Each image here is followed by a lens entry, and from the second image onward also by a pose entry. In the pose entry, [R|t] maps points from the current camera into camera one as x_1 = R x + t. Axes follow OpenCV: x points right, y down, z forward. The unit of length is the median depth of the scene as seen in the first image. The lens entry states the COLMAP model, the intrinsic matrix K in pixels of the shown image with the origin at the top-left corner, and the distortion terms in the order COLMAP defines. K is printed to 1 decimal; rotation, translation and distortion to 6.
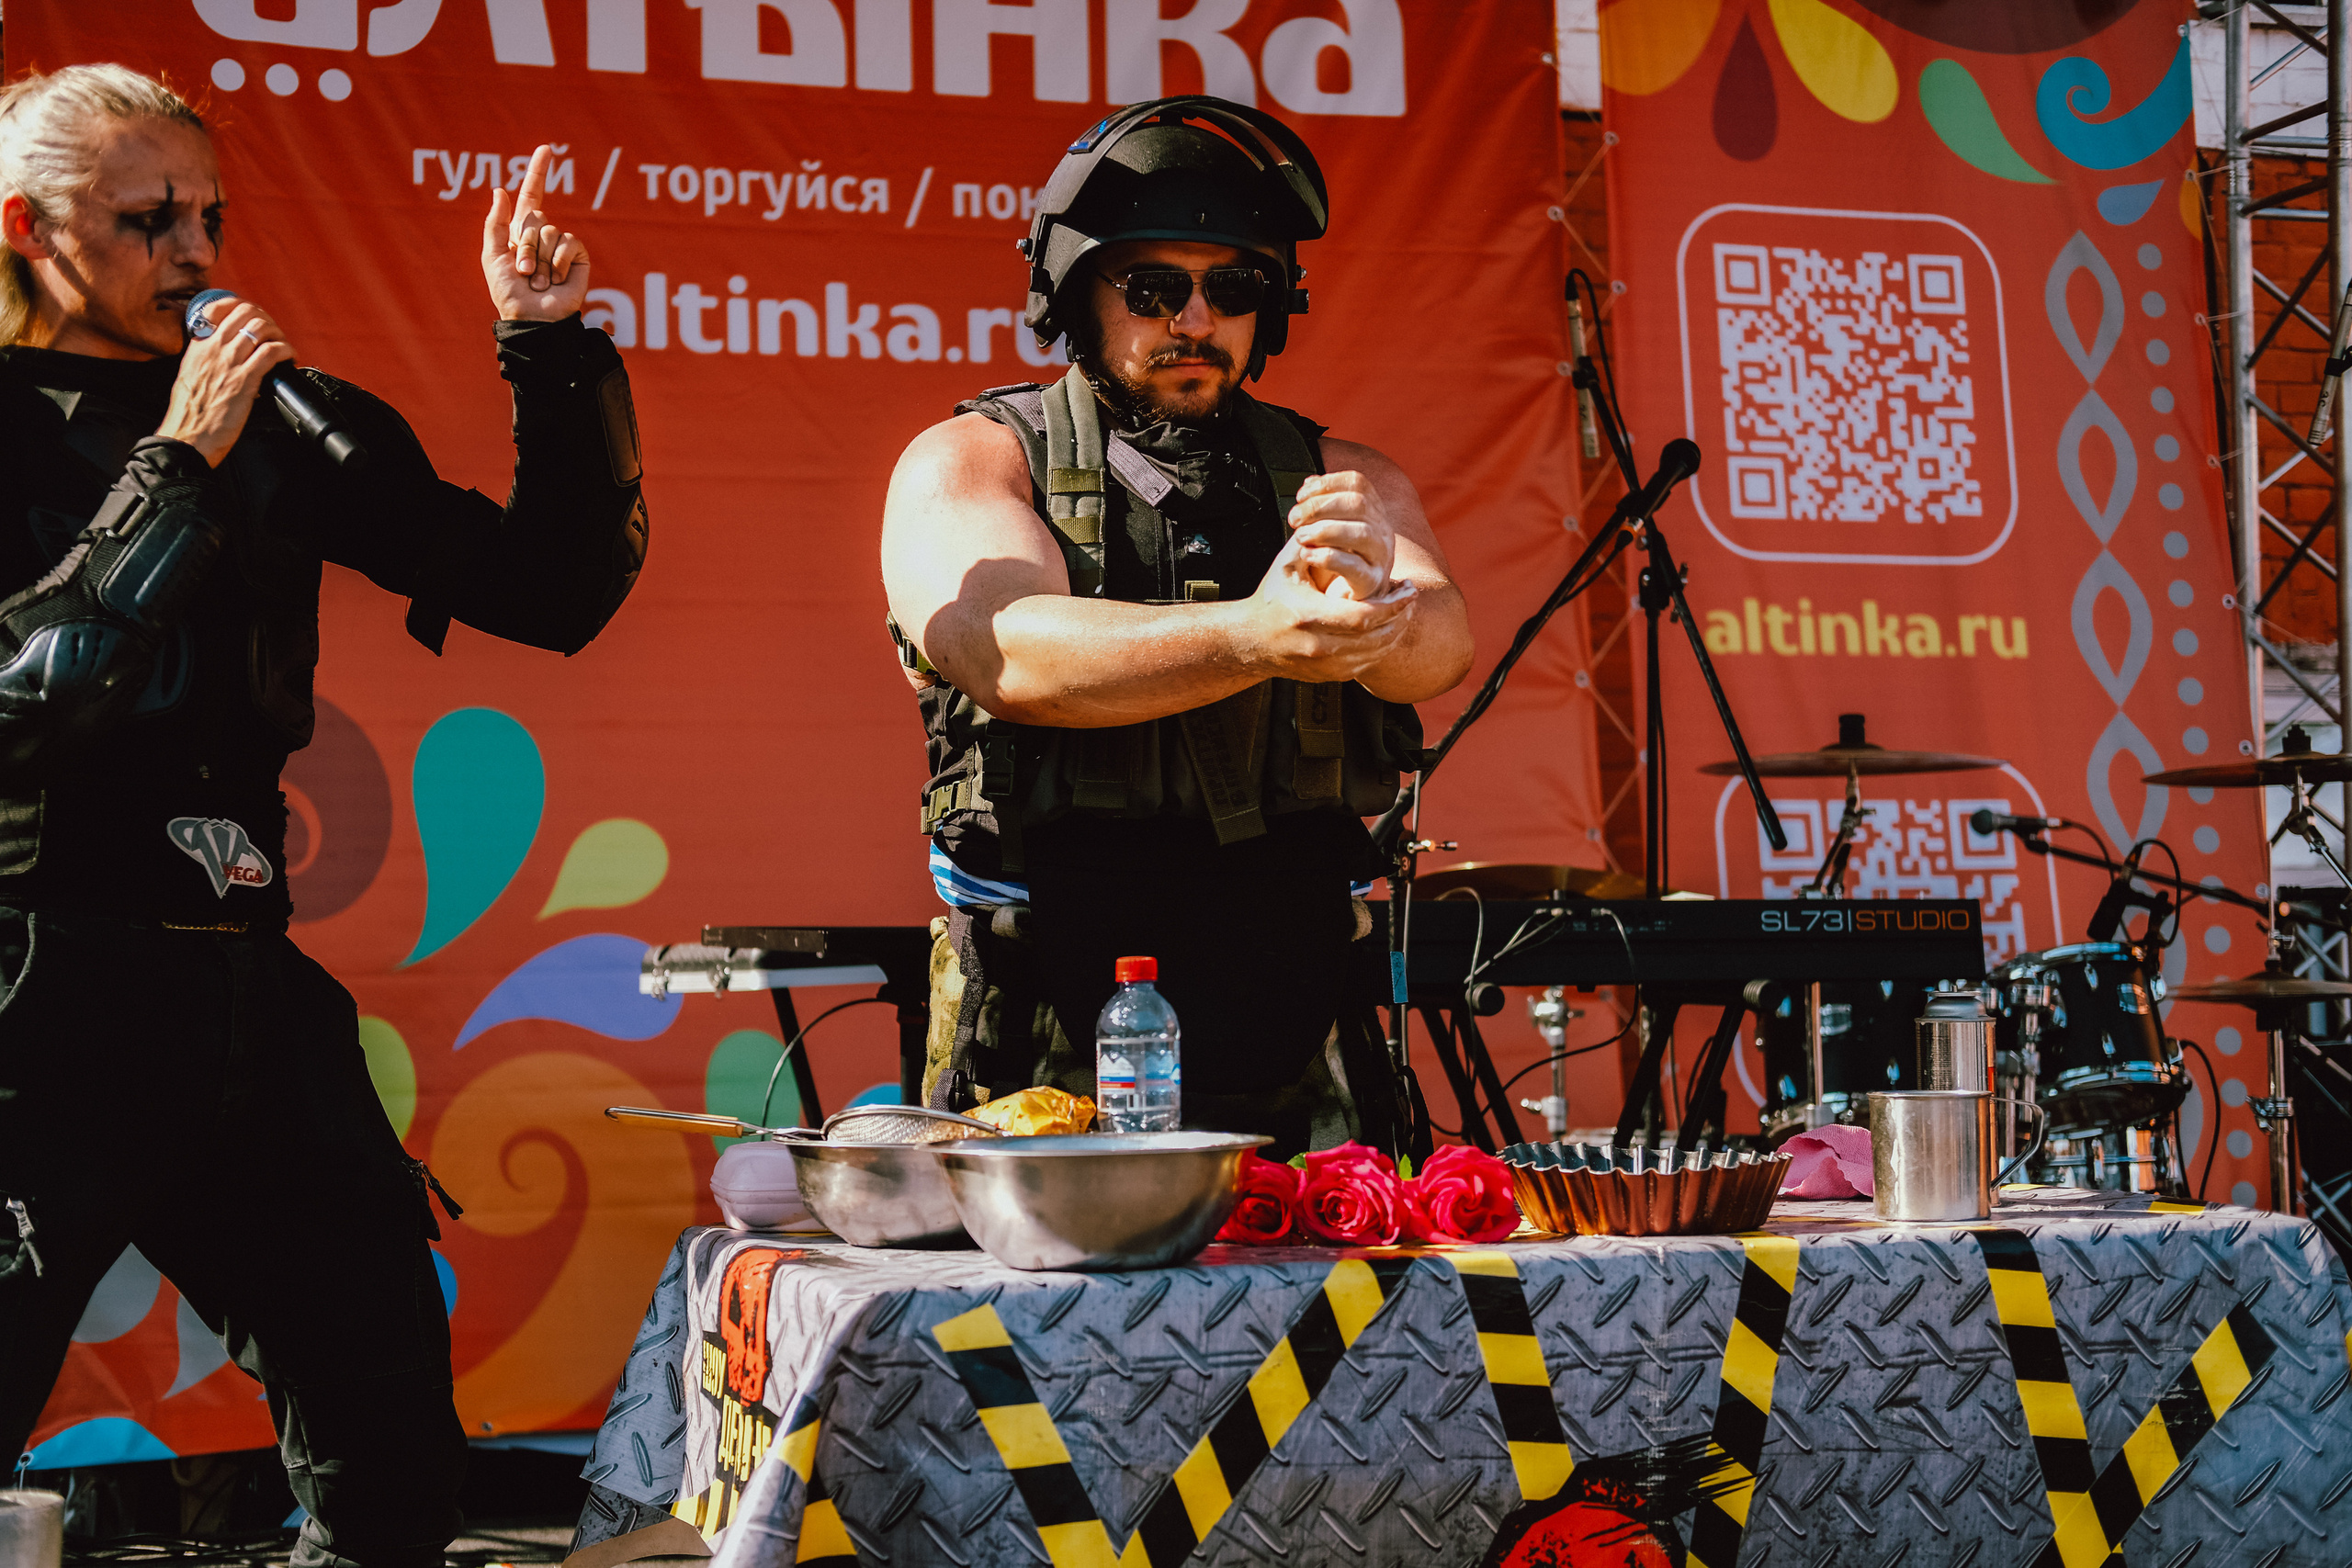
lens RADIAL K [[3518.9, 0, 1233.1], [0, 3518.9, 750.0], [0, 0, 1]] dist [-0.018579, 0.005719]
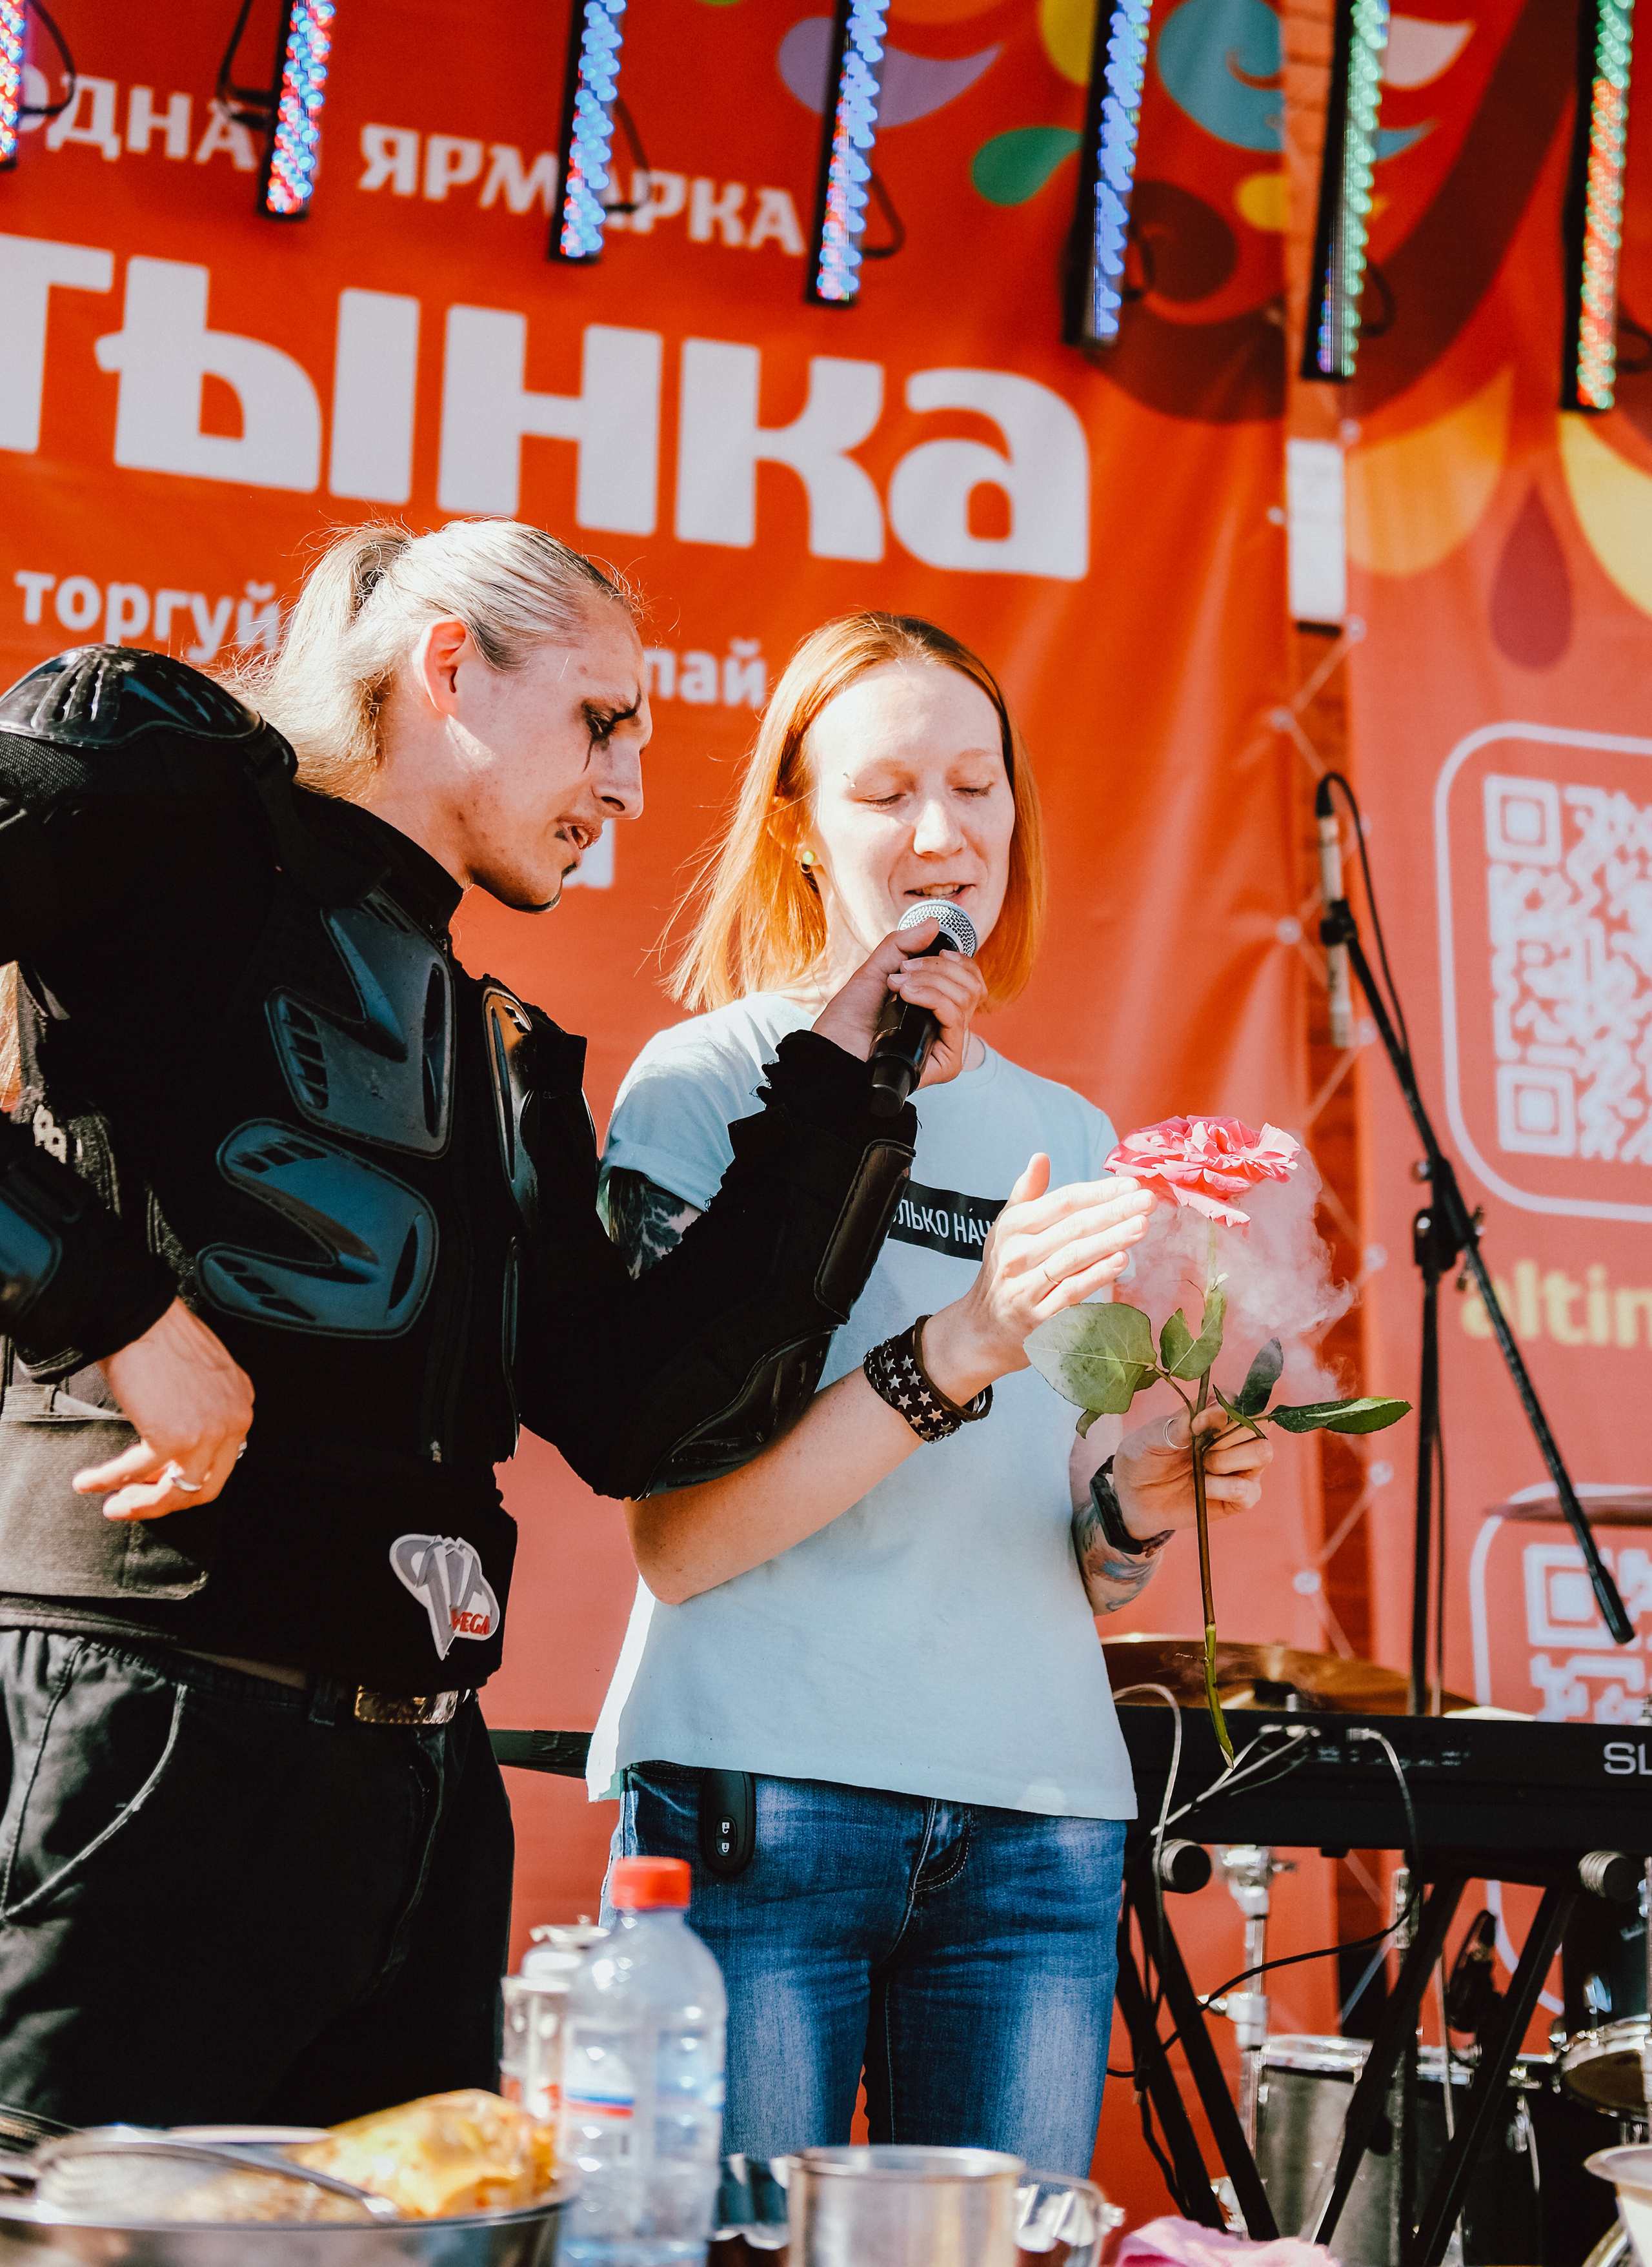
lens RADIAL K [[3619.3, 0, 826.4], [0, 3619.3, 1011.0], [0, 0, 1]] dist [0.010235, -0.000766]
pose [[0.998507, 0.053889, 0.008935, -0.005899], [-0.052652, 0.993048, -0.105275, -0.008814], [-0.014546, 0.104648, 0.994403, 0.269786]]
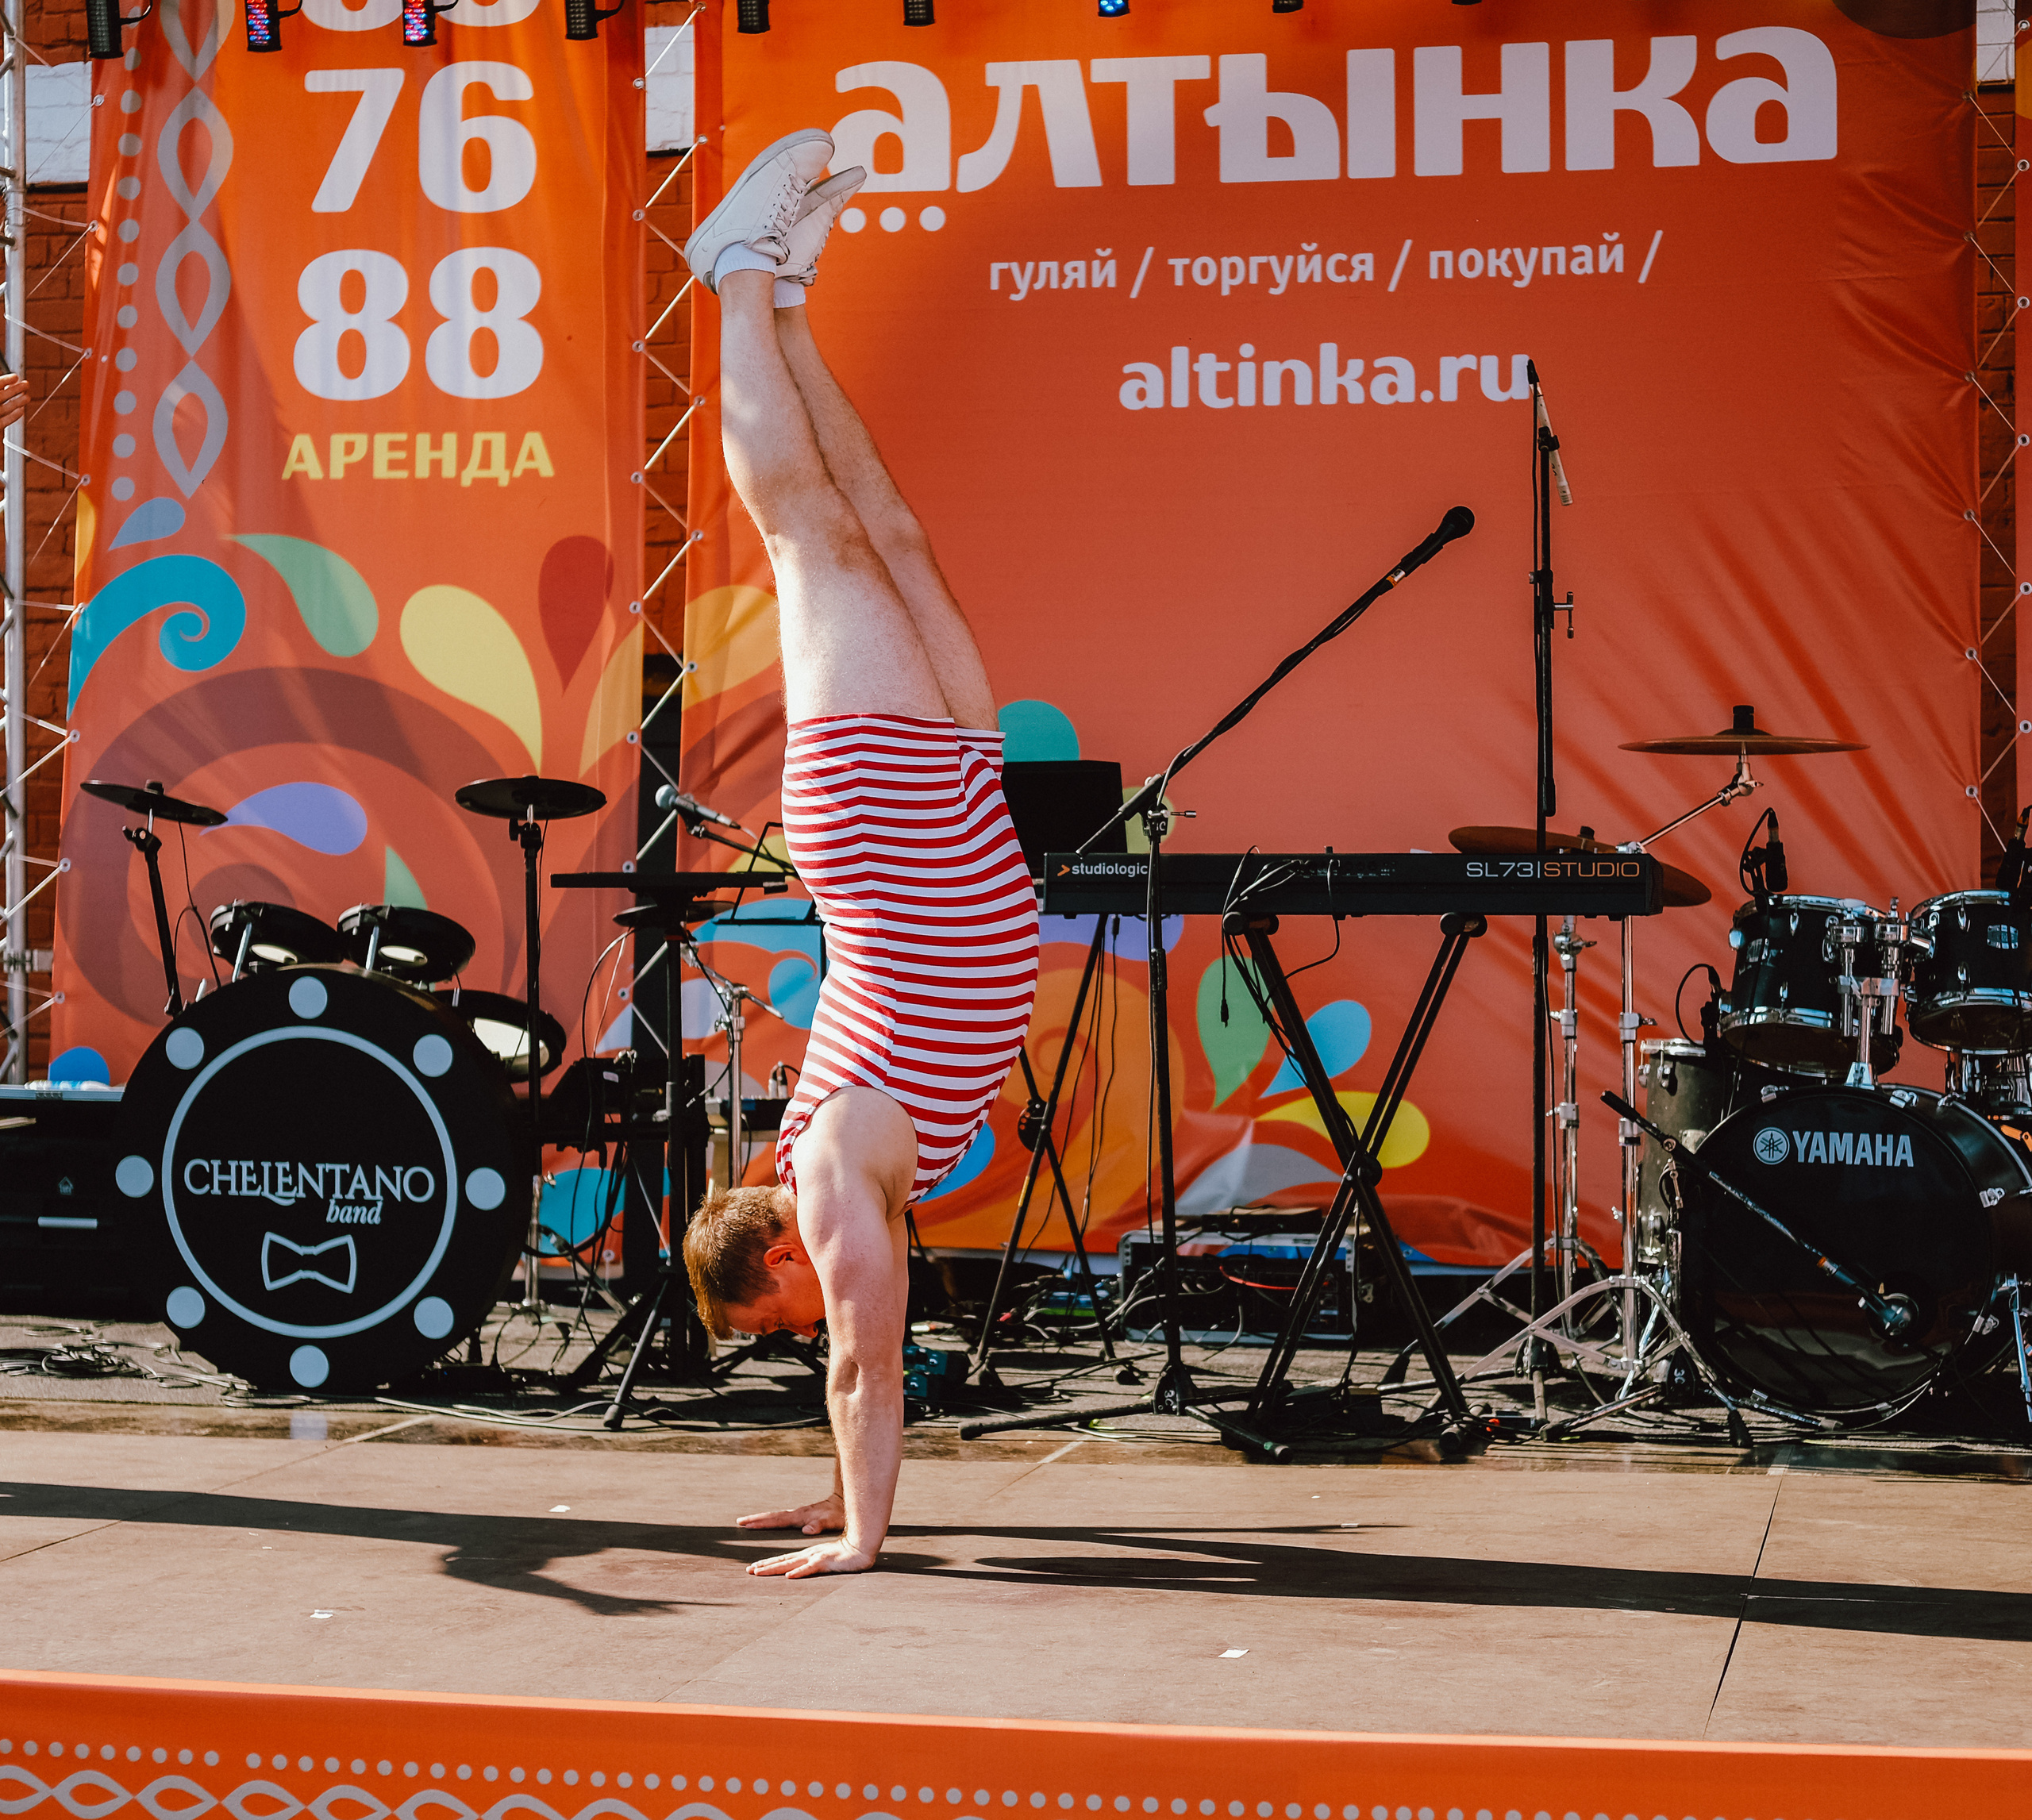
lens RADIAL K [[4368.4, 0, 1076.6], [0, 4368.4, 967.9], [0, 0, 1]] dist [-0.026674, -0.494096]
pose [[0.868250, 0.015268, -0.495892, 0.558978], [0.016893, 0.998037, 0.060306, -0.010922], [0.495839, -0.060738, 0.866288, -0.352701]]
